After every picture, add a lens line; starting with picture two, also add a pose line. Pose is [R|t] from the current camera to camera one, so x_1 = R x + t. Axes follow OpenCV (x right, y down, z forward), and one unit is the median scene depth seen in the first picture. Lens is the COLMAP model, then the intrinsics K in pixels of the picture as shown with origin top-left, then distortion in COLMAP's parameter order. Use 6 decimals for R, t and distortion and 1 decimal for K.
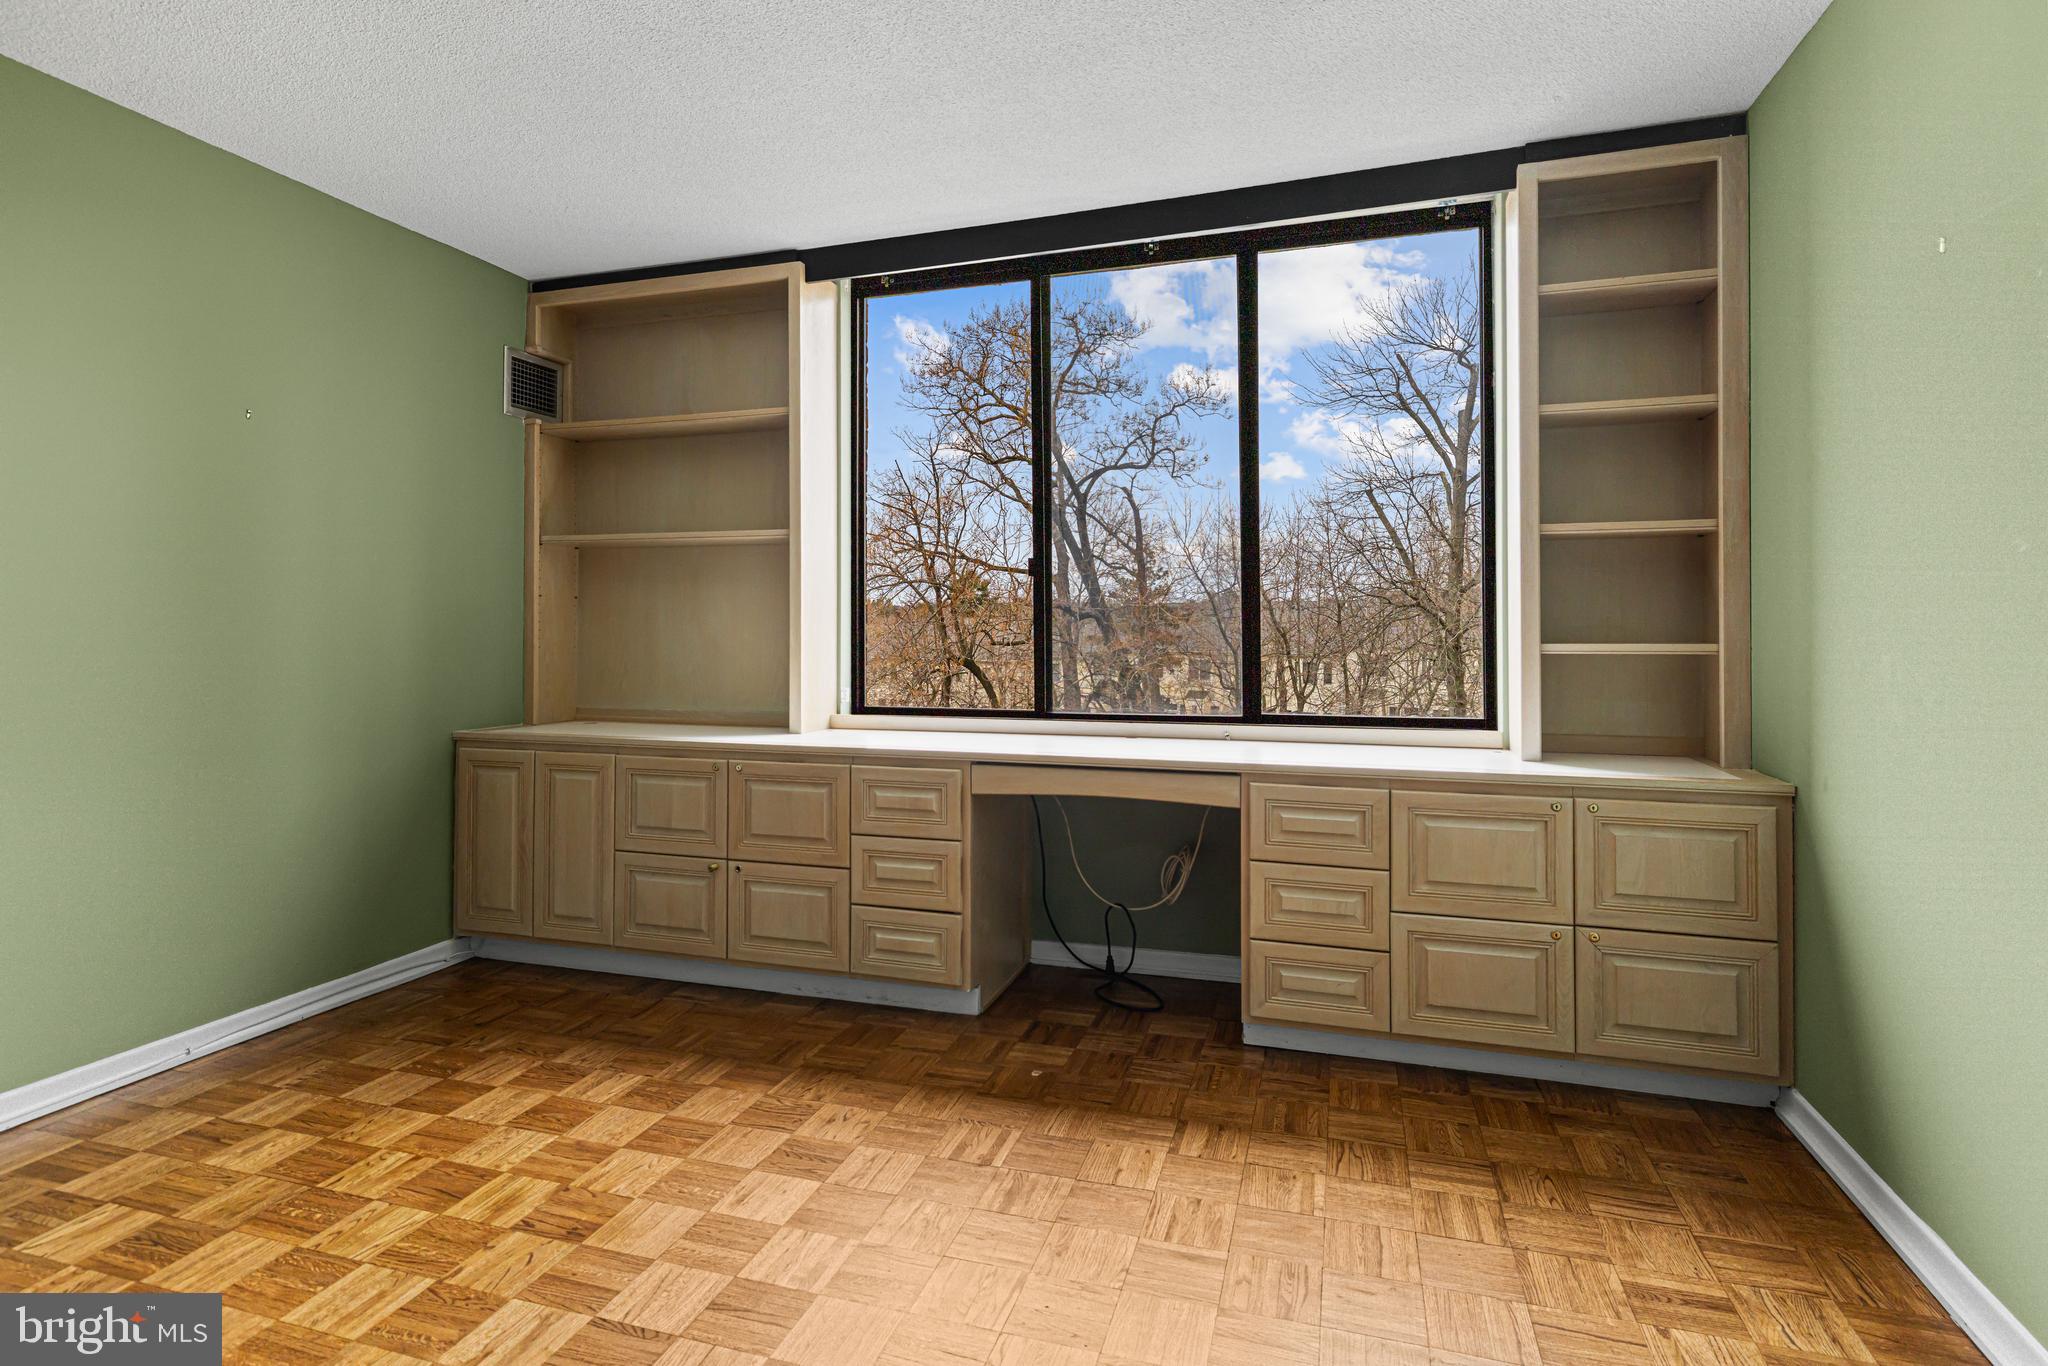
lens RADIAL K [[1065.0, 0, 1018.2], [0, 1065.0, 618.9], [0, 0, 1]] dist [0.001231, 0.000206]
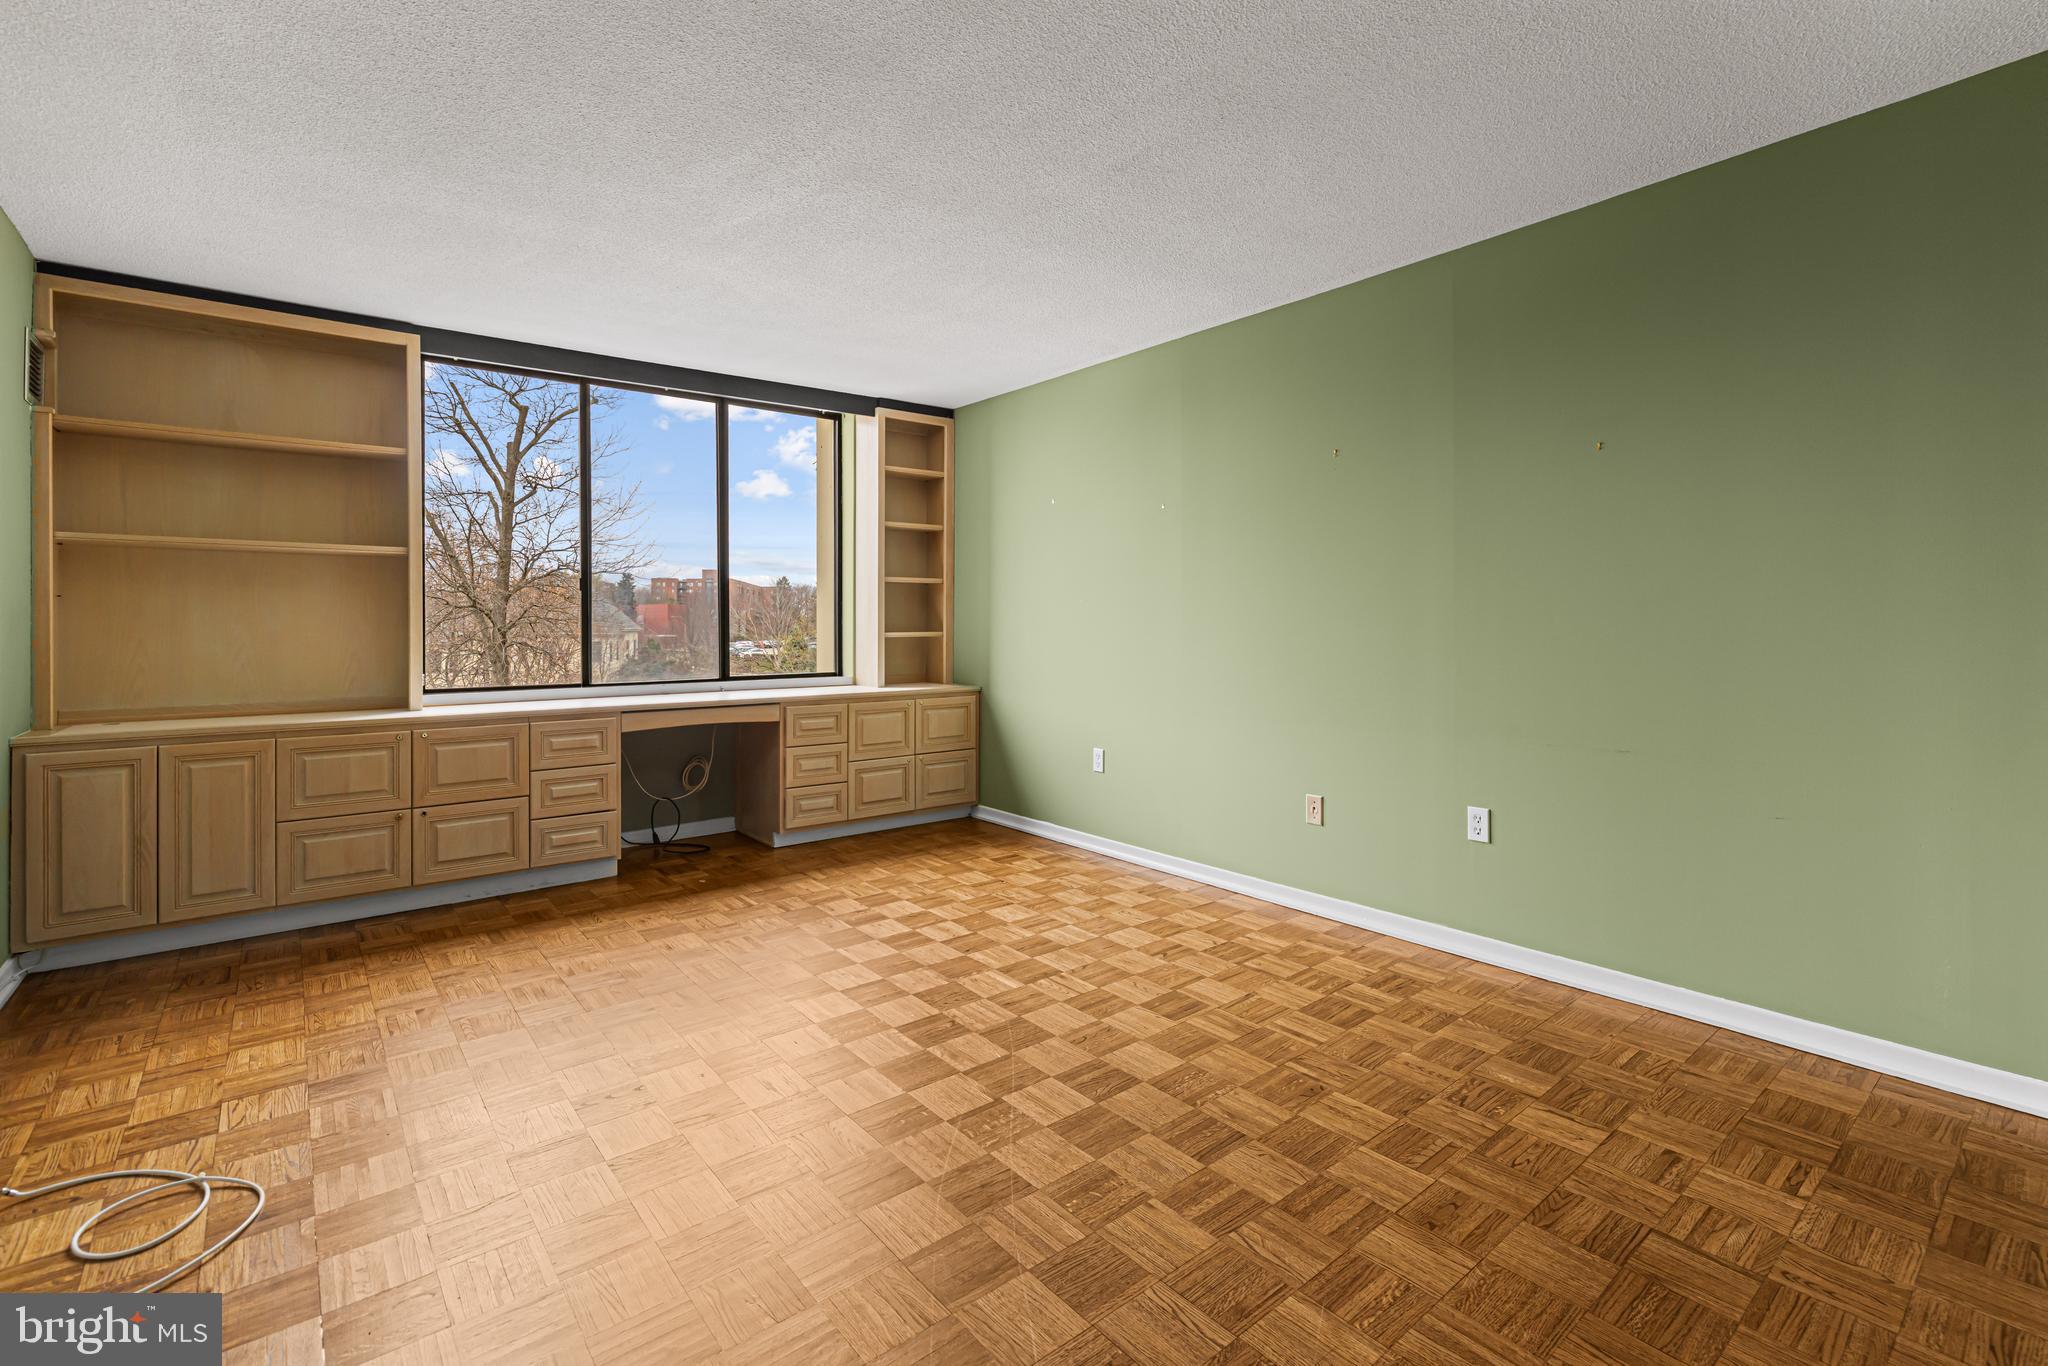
lens RADIAL K [[914.2, 0, 1023.3], [0, 914.2, 637.1], [0, 0, 1]] dist [-0.001609, -0.000308]
pose [[0.541552, -0.013647, 0.840557, -0.822309], [-0.004404, 0.999808, 0.019070, -0.003337], [-0.840656, -0.014029, 0.541388, -0.211539]]
